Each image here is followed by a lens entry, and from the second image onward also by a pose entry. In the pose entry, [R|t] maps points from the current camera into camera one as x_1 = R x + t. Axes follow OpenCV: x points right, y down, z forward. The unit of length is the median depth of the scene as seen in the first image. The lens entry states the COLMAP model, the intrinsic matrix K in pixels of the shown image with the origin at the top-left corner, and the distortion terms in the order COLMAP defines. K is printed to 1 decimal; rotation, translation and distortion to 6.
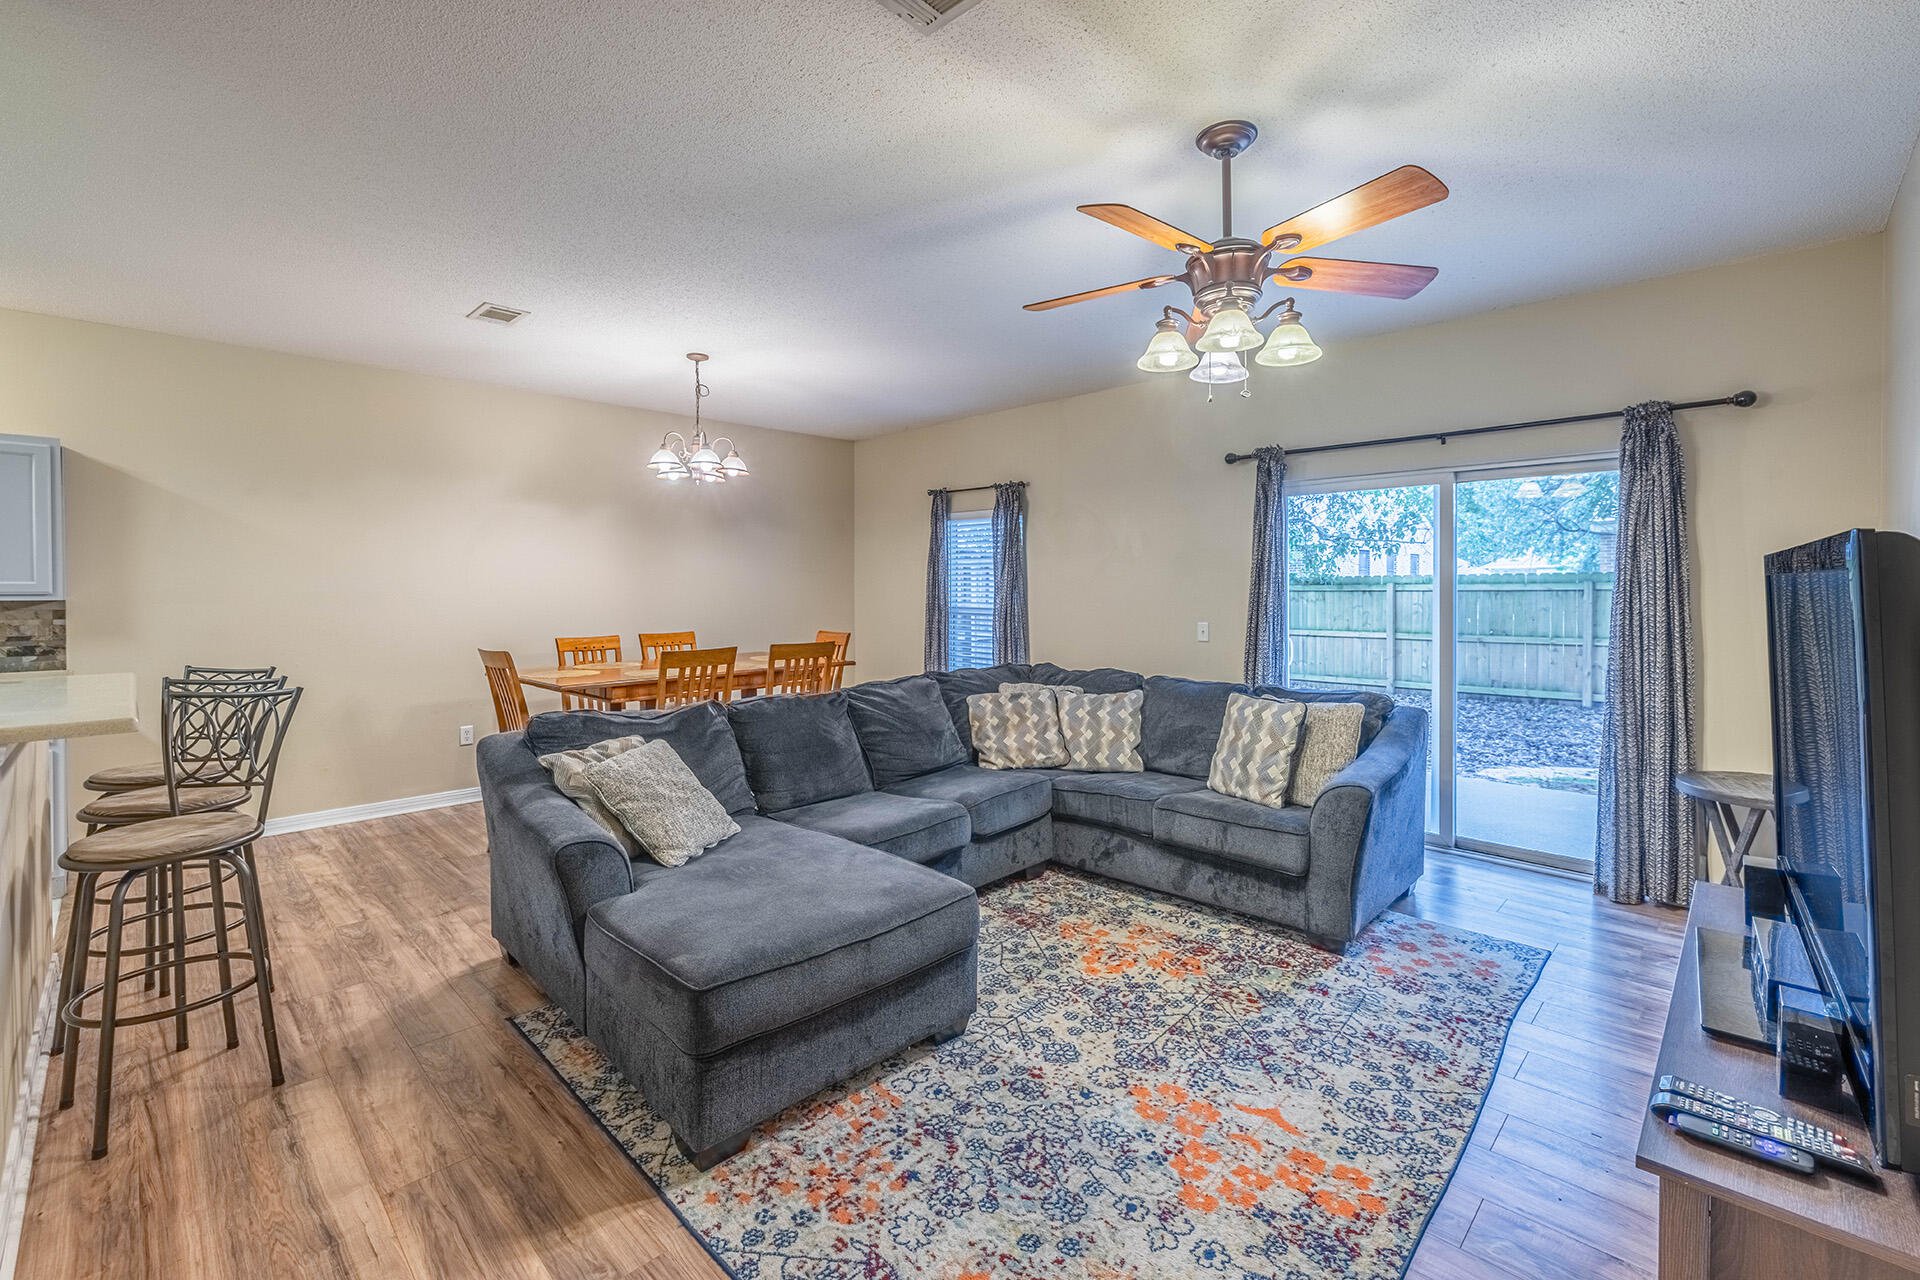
lens RADIAL K [[815.7, 0, 958.0], [0, 815.7, 603.0], [0, 0, 1]] dist [0.000162, -0.000623]
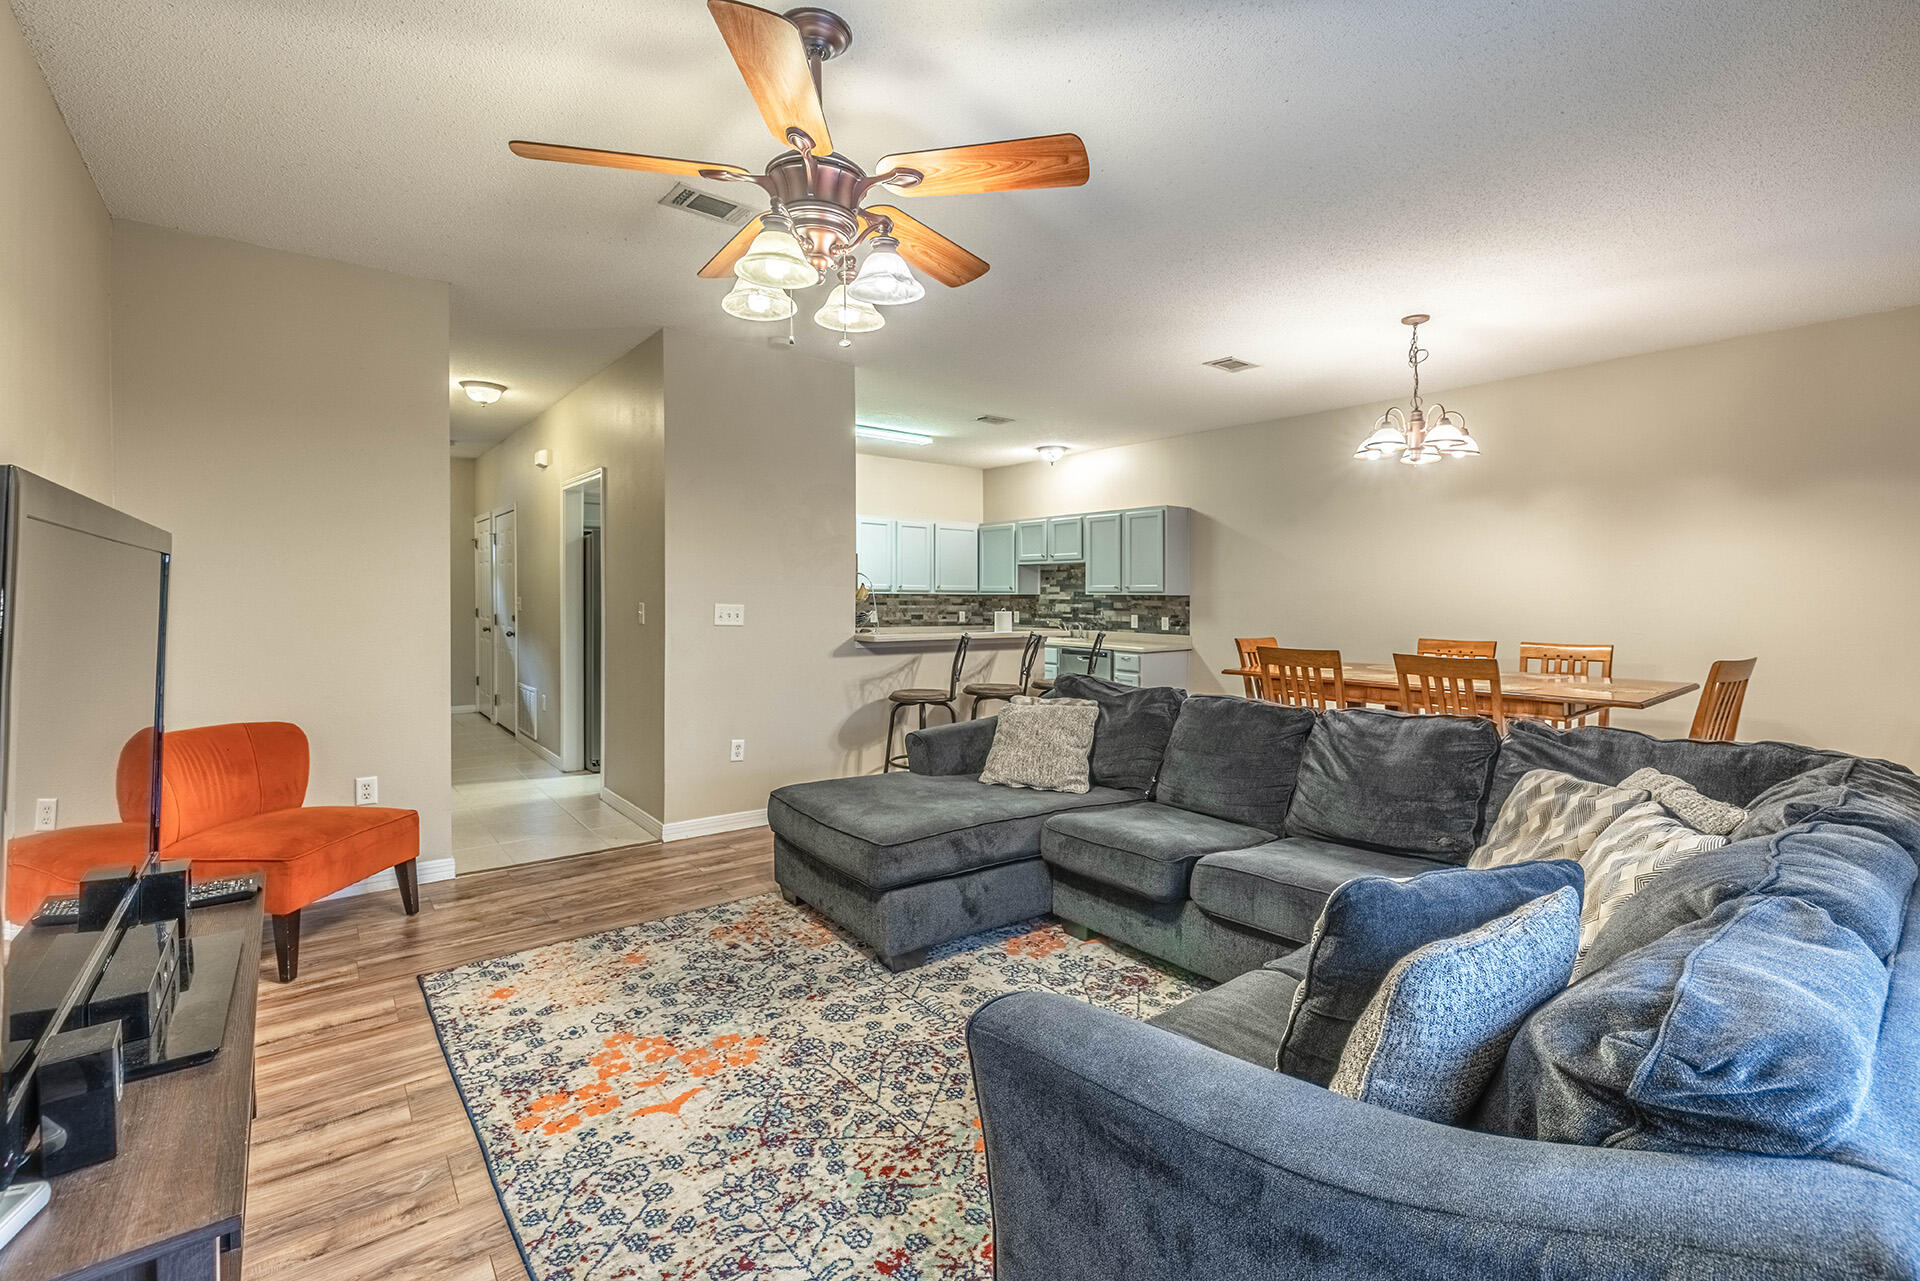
lens RADIAL K [[815.7, 0, 1003.3], [0, 815.7, 591.1], [0, 0, 1]] dist [0.000162, -0.000623]
pose [[-0.080627, -0.002567, -0.996741, 1.272201], [-0.021780, 0.999762, -0.000813, -0.004763], [0.996506, 0.021643, -0.080664, 1.394281]]
